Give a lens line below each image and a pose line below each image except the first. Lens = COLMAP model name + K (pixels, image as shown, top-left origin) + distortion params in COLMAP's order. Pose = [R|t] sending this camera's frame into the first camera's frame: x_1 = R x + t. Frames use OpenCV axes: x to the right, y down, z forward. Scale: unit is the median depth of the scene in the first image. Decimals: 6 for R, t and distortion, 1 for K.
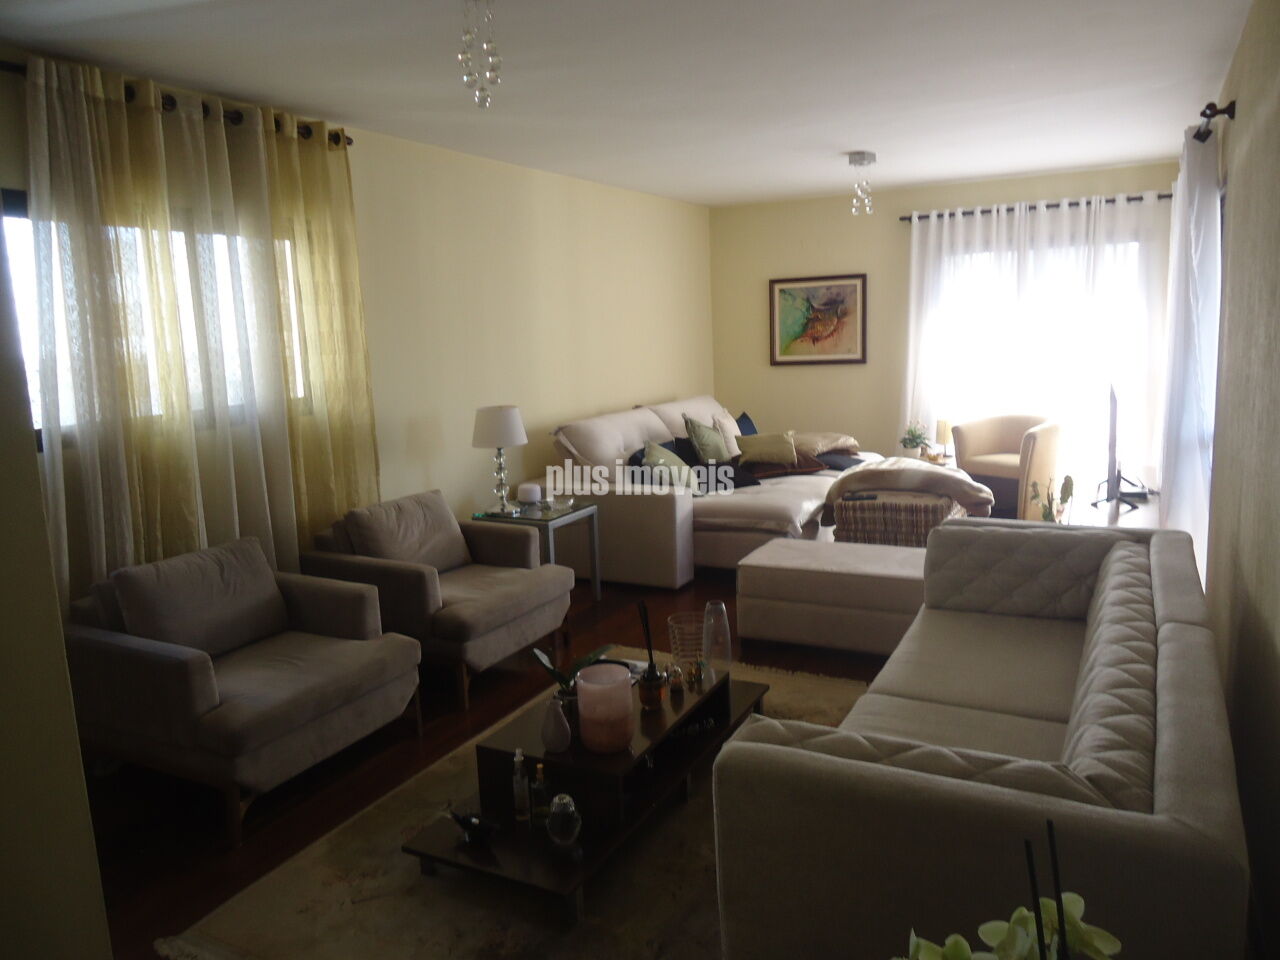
lens RADIAL K [[915.8, 0, 651.7], [0, 915.8, 476.1], [0, 0, 1]] dist [-0.016845, -0.001009]
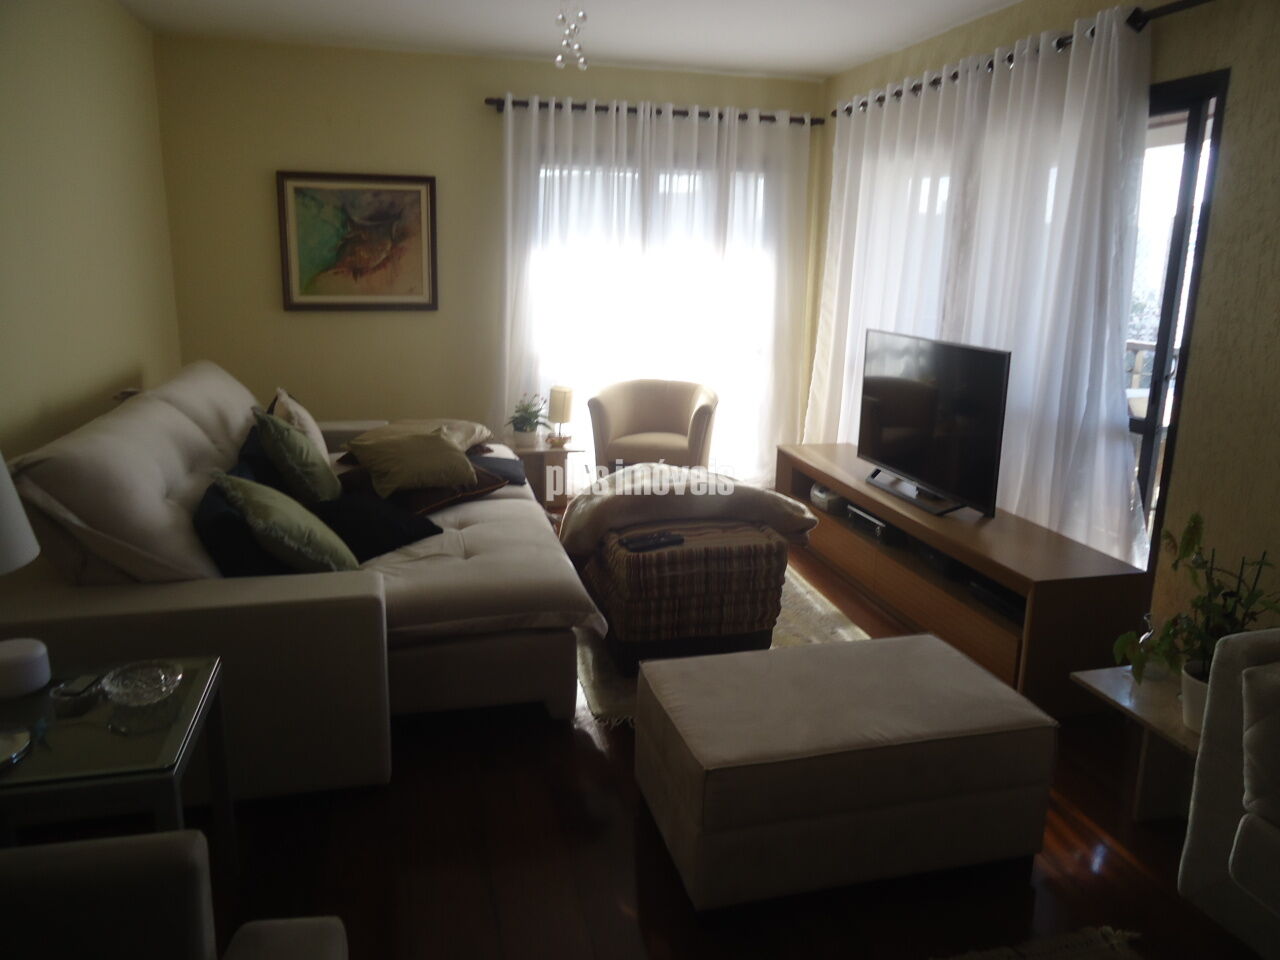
lens RADIAL K [[915.8, 0, 636.3], [0, 915.8, 474.4], [0, 0, 1]] dist [-0.016845, -0.001009]
pose [[0.746204, -0.101154, 0.657987, -0.129012], [0.057106, 0.994472, 0.088121, -0.055111], [-0.663264, -0.028181, 0.747855, 0.403349]]
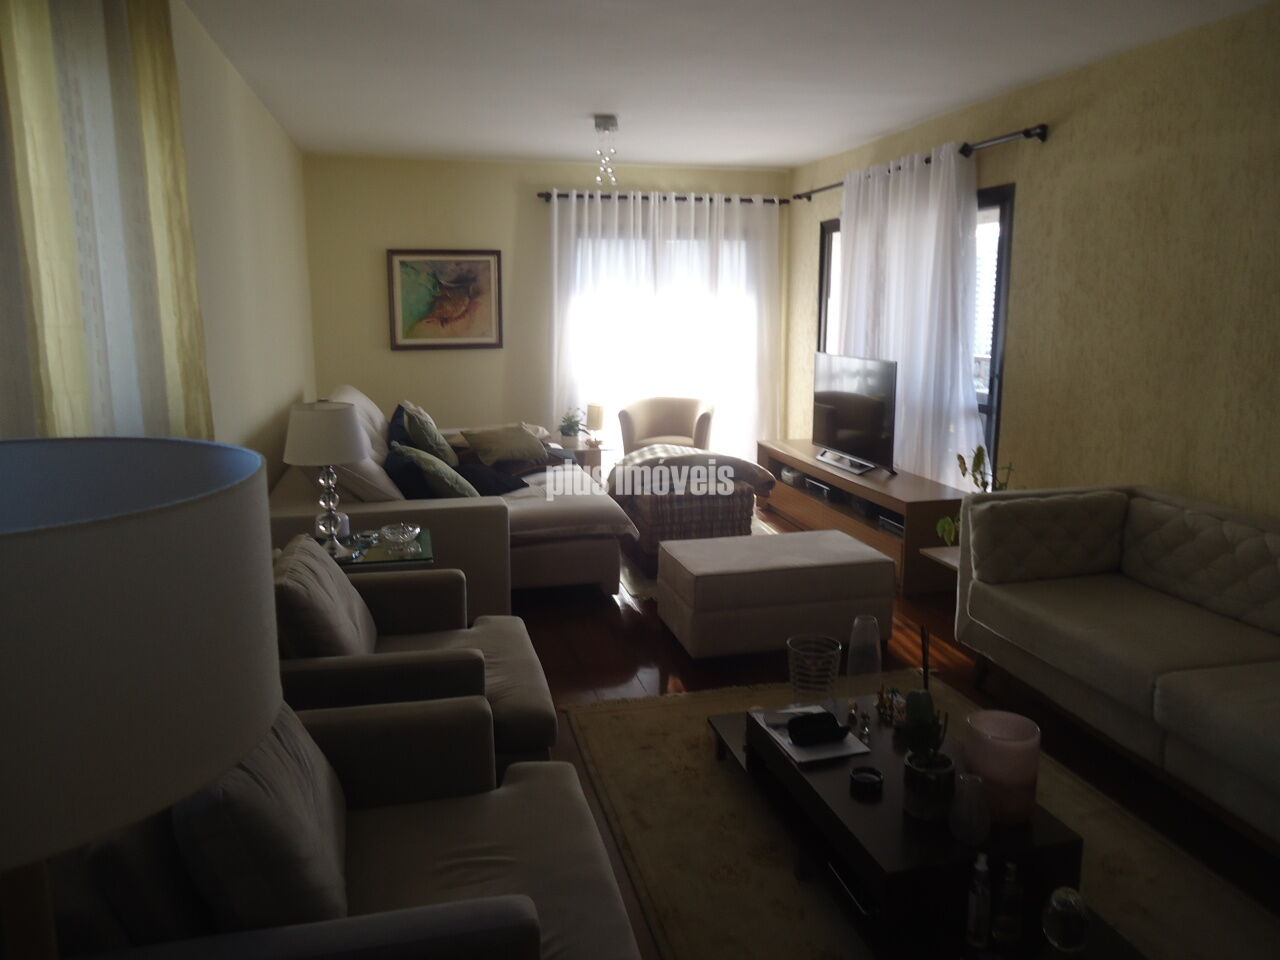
lens RADIAL K [[915.8, 0, 640.8], [0, 915.8, 476.5], [0, 0, 1]] dist [-0.016845, -0.001009]
pose [[0.750907, -0.084295, 0.655006, -0.296171], [0.077307, 0.996221, 0.039581, -0.020548], [-0.655867, 0.020915, 0.754586, 0.225031]]
